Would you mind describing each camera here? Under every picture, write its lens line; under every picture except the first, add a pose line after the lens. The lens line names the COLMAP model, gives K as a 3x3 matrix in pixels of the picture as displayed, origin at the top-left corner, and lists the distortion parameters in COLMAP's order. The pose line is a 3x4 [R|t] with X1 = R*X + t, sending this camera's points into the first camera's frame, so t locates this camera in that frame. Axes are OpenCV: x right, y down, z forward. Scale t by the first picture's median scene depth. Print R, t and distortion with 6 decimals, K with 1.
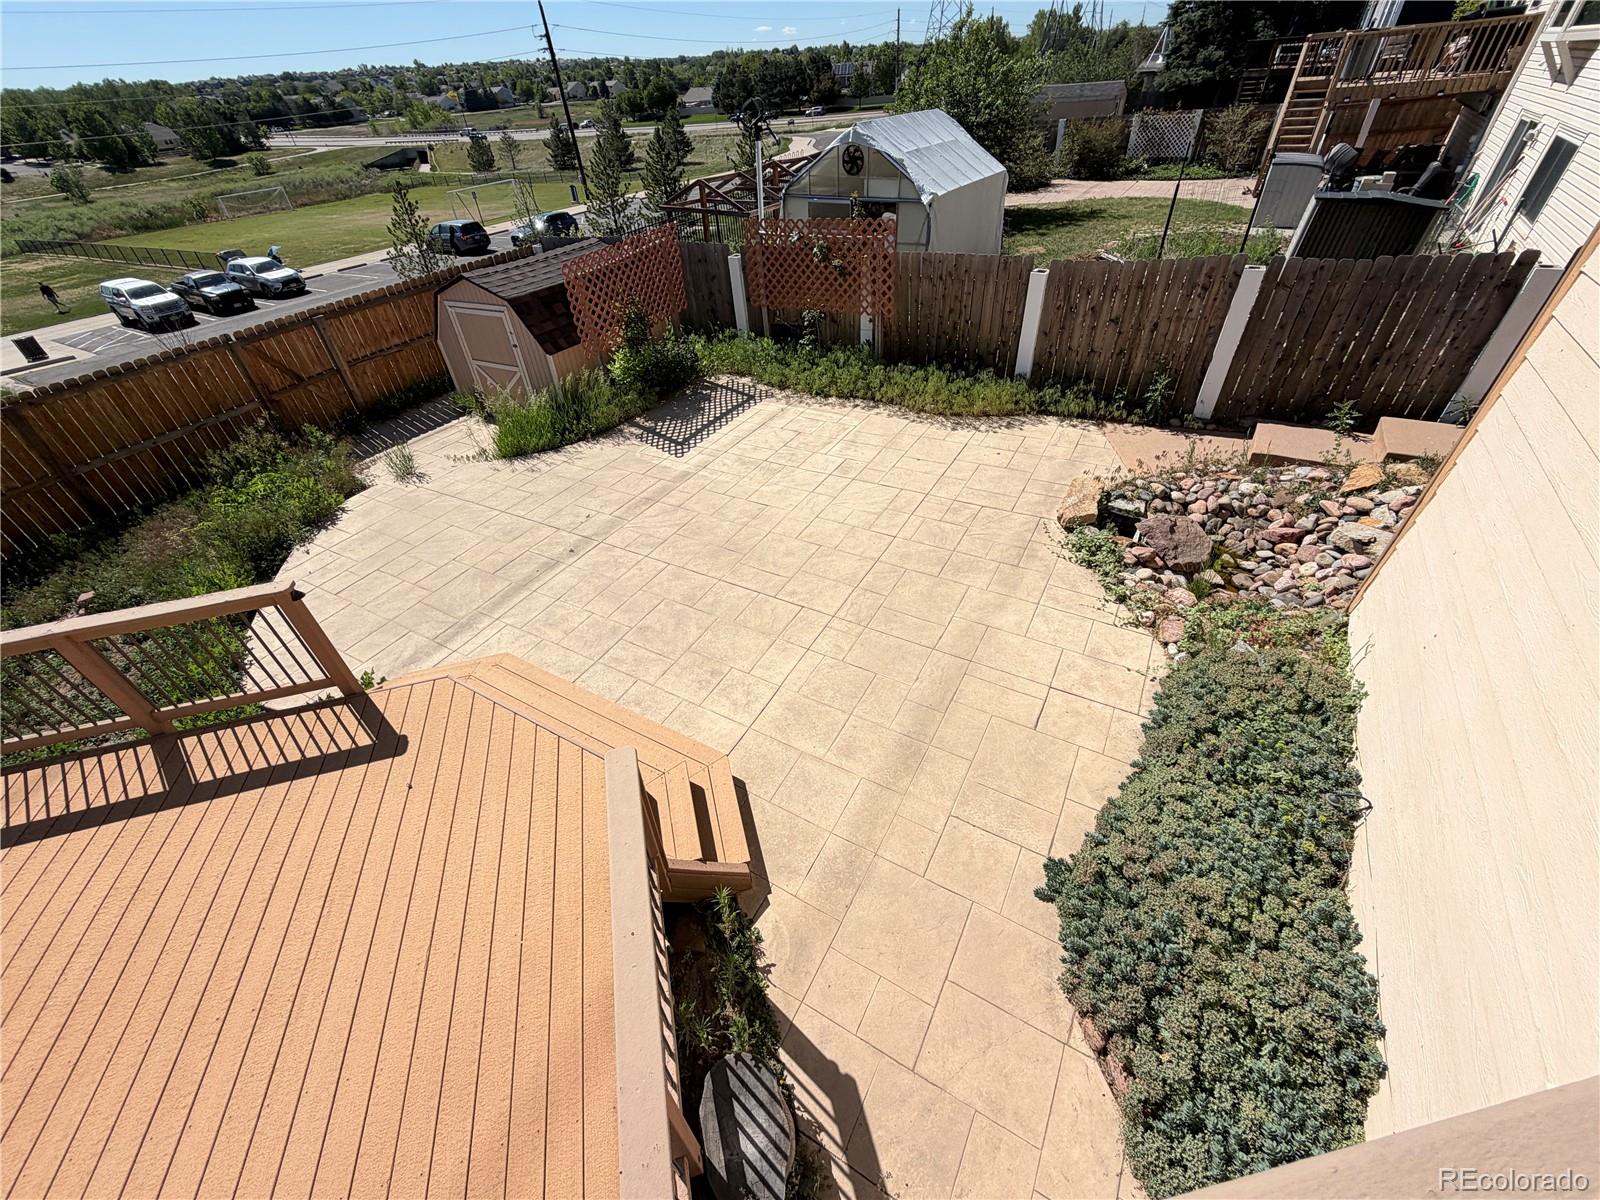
lens RADIAL K [[637.9, 0, 796.4], [0, 637.9, 599.0], [0, 0, 1]] dist [-0.000757, 0.000414]
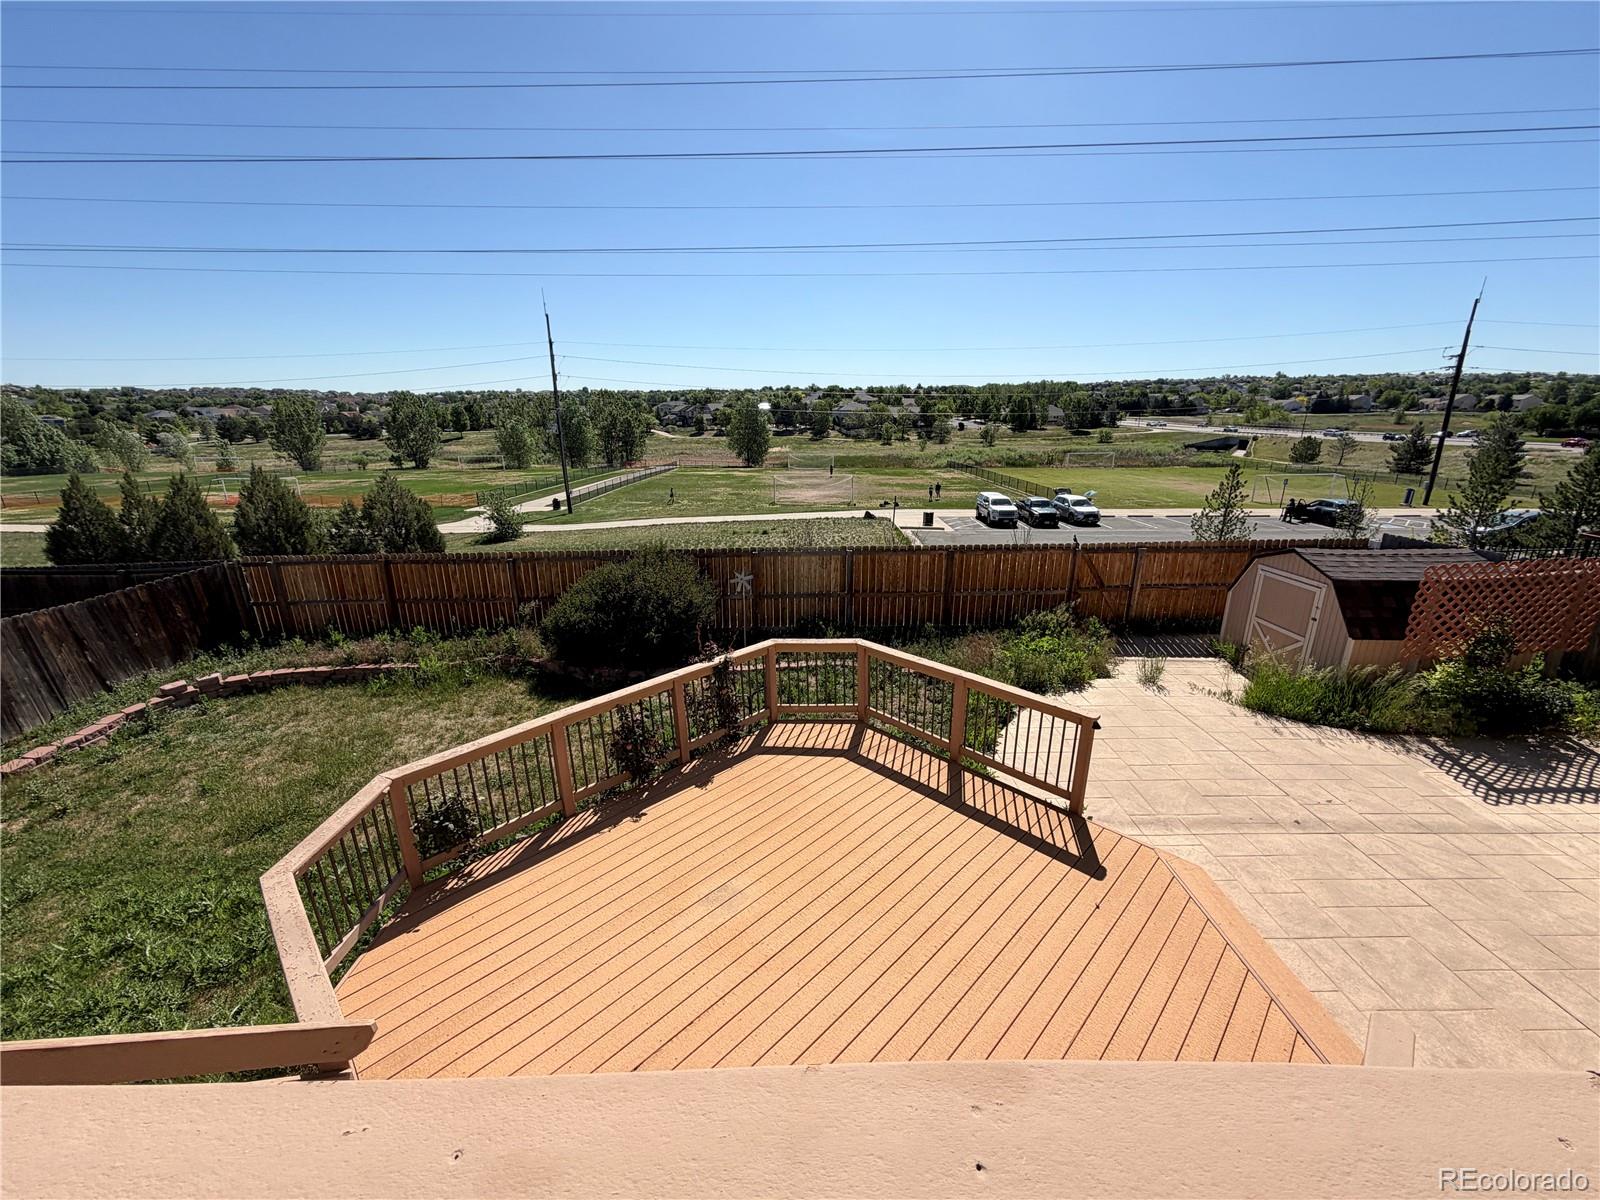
lens RADIAL K [[637.9, 0, 796.4], [0, 637.9, 599.0], [0, 0, 1]] dist [-0.000757, 0.000414]
pose [[0.500276, 0.301925, -0.811521, -0.043885], [-0.567231, 0.822398, -0.043708, 0.082047], [0.654197, 0.482186, 0.582687, -0.131678]]
